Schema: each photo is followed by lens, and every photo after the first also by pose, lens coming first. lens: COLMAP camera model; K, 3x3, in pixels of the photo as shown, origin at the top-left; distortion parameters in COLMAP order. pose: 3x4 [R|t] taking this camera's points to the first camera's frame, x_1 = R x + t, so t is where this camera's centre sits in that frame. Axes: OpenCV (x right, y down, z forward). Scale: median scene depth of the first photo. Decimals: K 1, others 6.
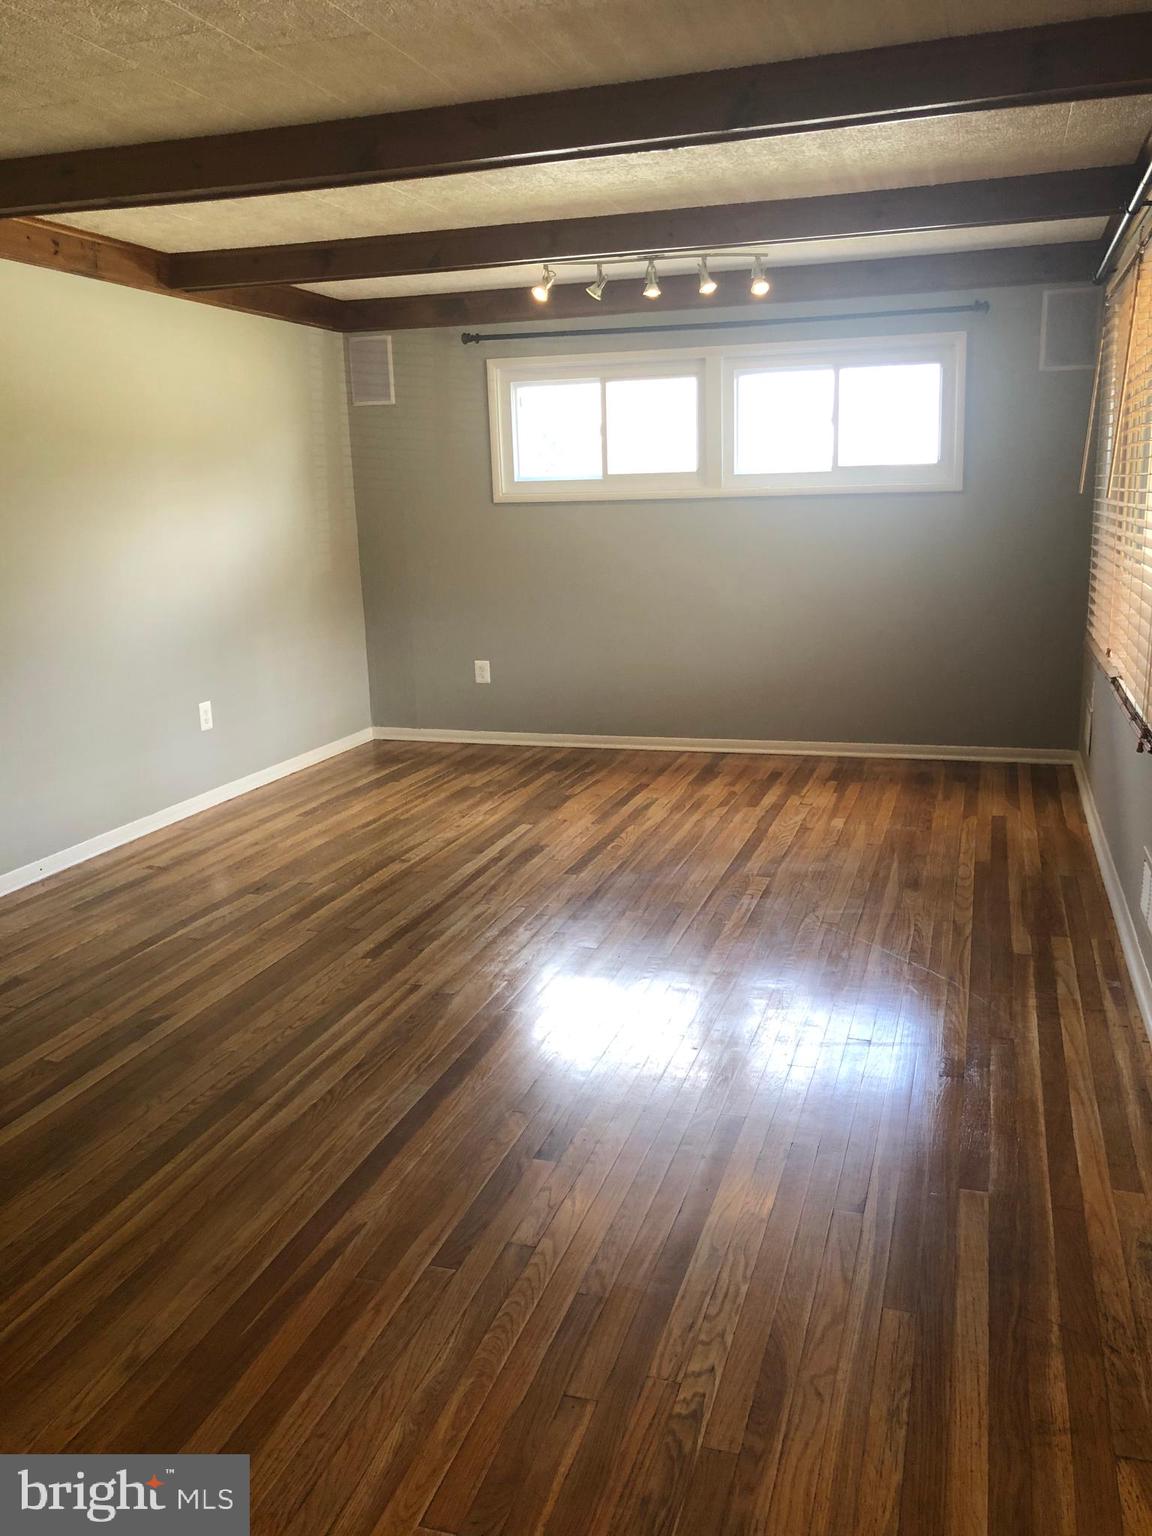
lens RADIAL K [[1256.3, 0, 595.7], [0, 1256.3, 753.6], [0, 0, 1]] dist [0.041646, -0.036240]
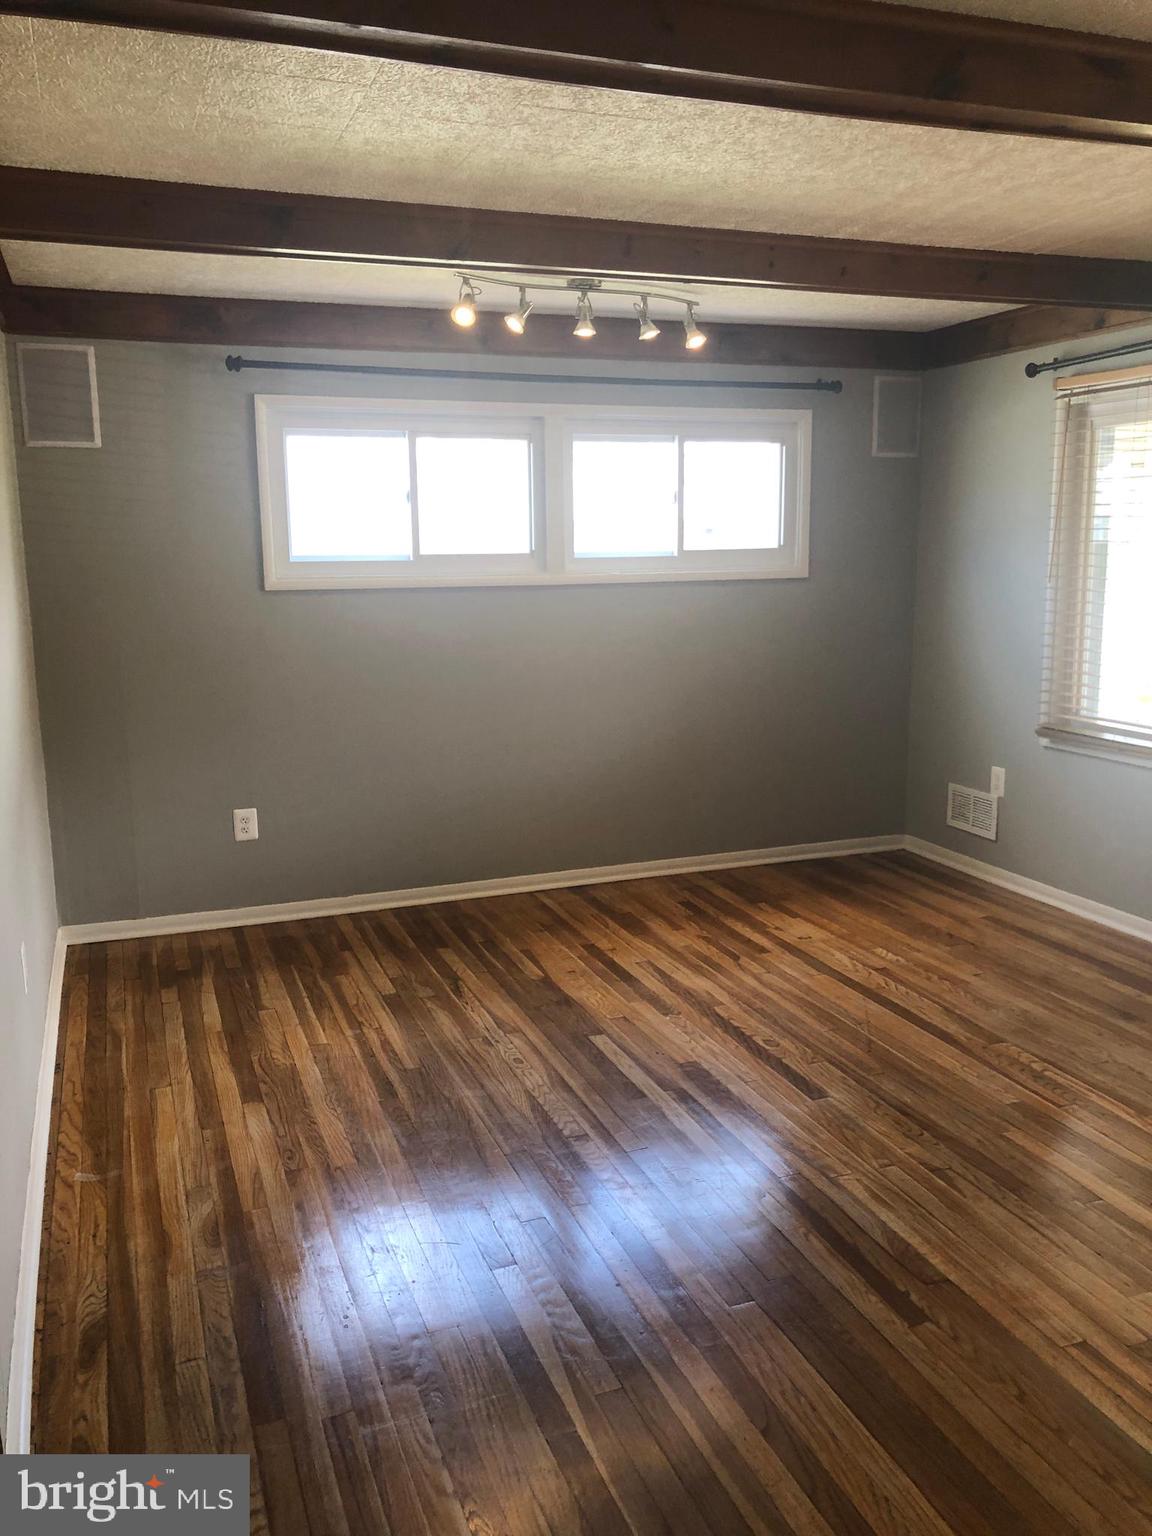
lens RADIAL K [[1256.3, 0, 587.4], [0, 1256.3, 758.1], [0, 0, 1]] dist [0.041646, -0.036240]
pose [[0.790731, -0.089764, 0.605546, -0.649109], [0.120022, 0.992725, -0.009568, -0.128997], [-0.600282, 0.080244, 0.795752, 0.549329]]
